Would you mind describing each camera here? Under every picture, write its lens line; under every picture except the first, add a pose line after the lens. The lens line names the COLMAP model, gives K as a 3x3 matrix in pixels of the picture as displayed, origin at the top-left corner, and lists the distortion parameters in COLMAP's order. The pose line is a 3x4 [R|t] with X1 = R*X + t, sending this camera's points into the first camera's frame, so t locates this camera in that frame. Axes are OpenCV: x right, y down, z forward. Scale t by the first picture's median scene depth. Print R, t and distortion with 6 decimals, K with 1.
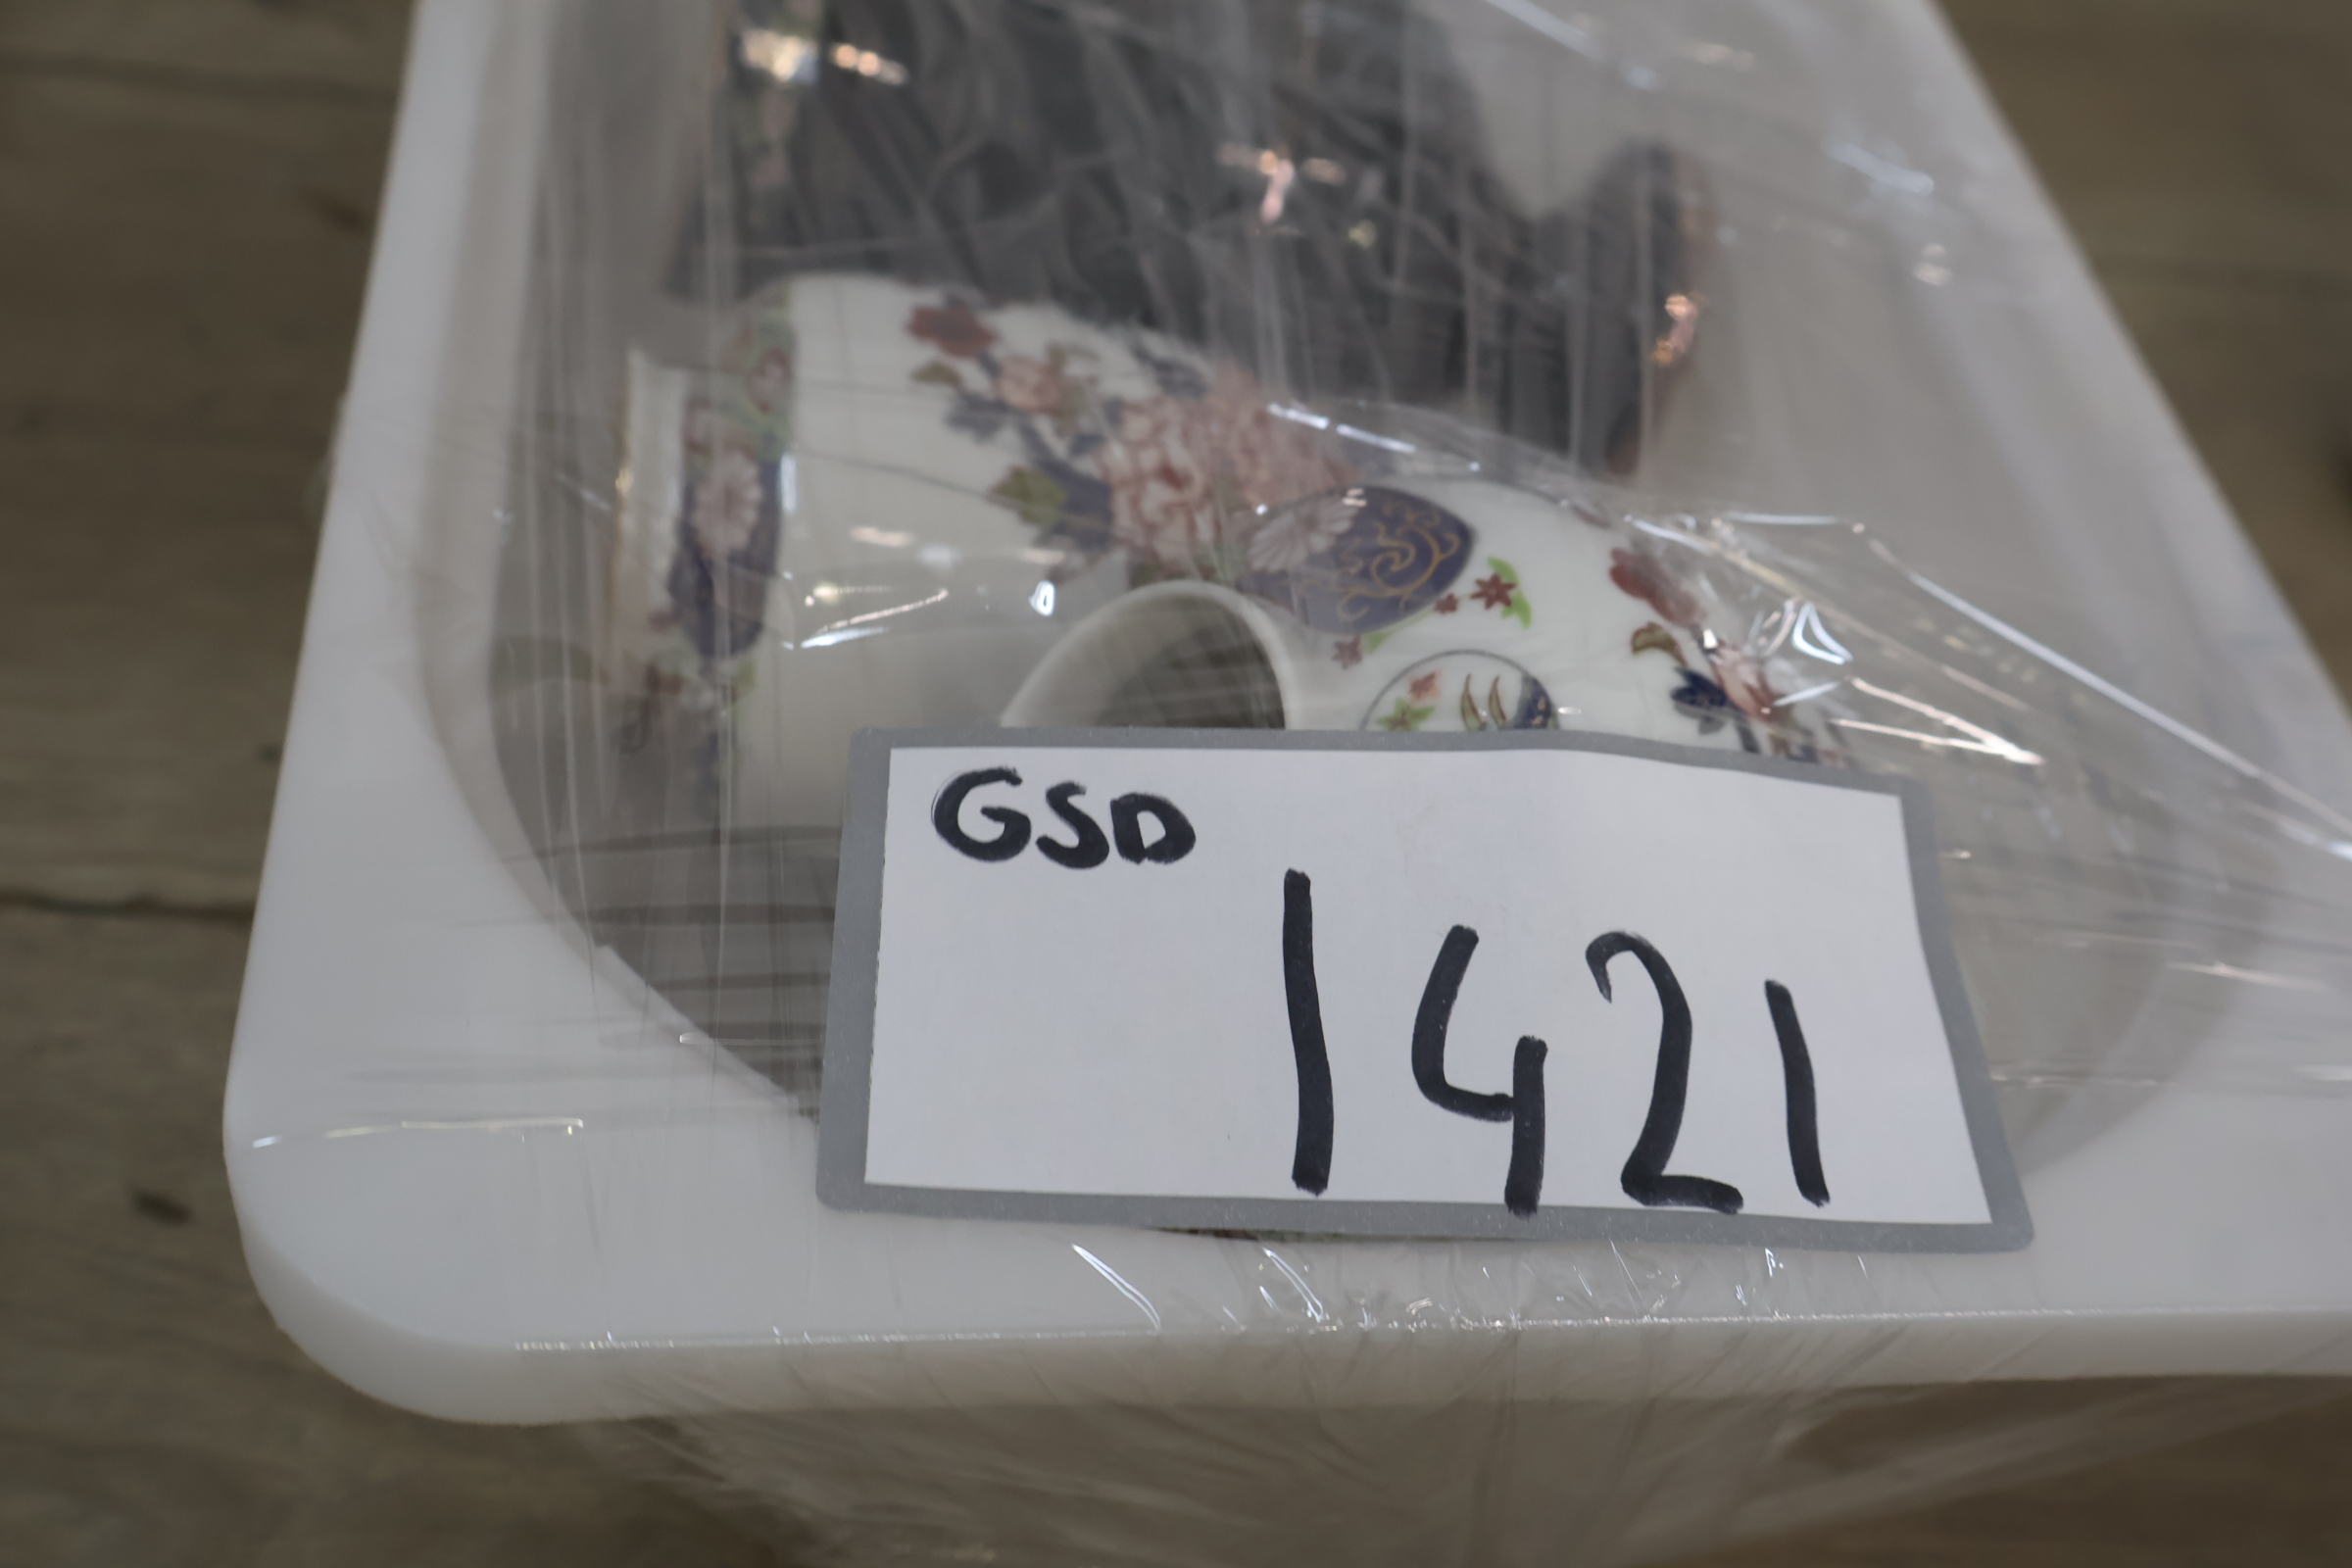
lens RADIAL K [[2476.3, 0, 1177.1], [0, 2476.3, 793.4], [0, 0, 1]] dist [0.003309, -0.008108]
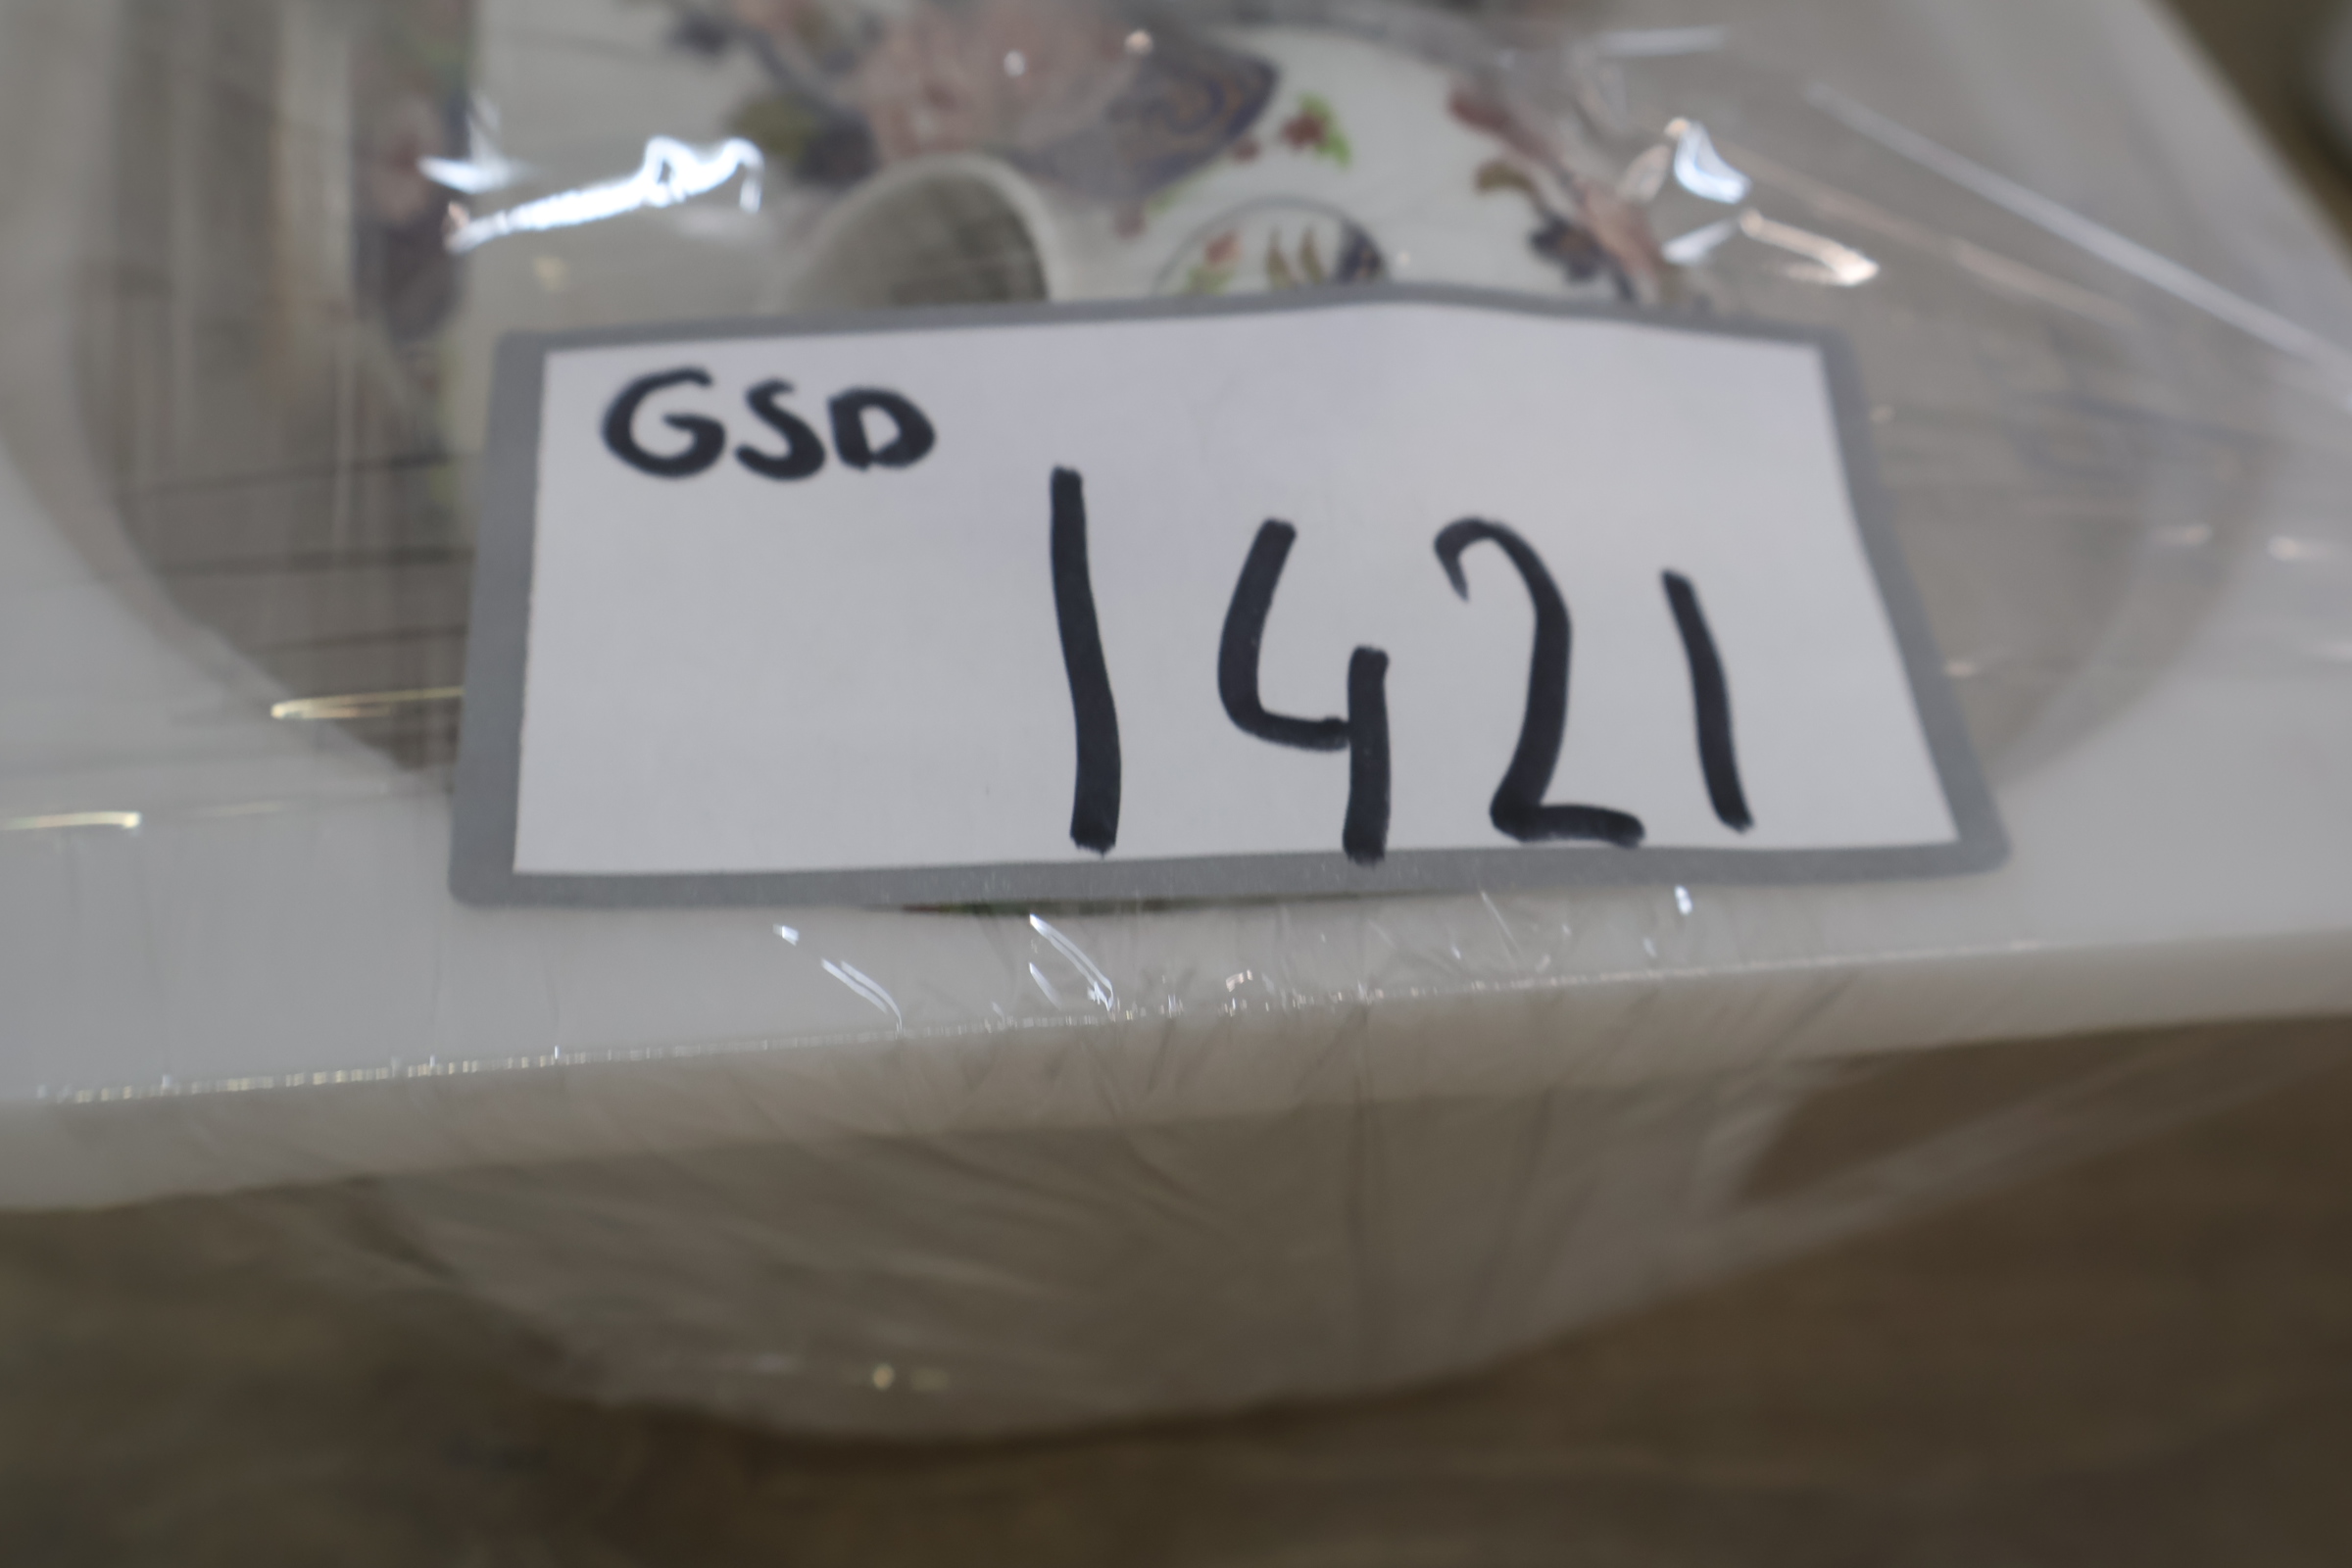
lens RADIAL K [[2476.3, 0, 1177.1], [0, 2476.3, 793.4], [0, 0, 1]] dist [0.003309, -0.008108]
pose [[0.997507, -0.066403, 0.023902, 0.059297], [0.065130, 0.996593, 0.050596, 0.099467], [-0.027181, -0.048914, 0.998433, 0.207731]]
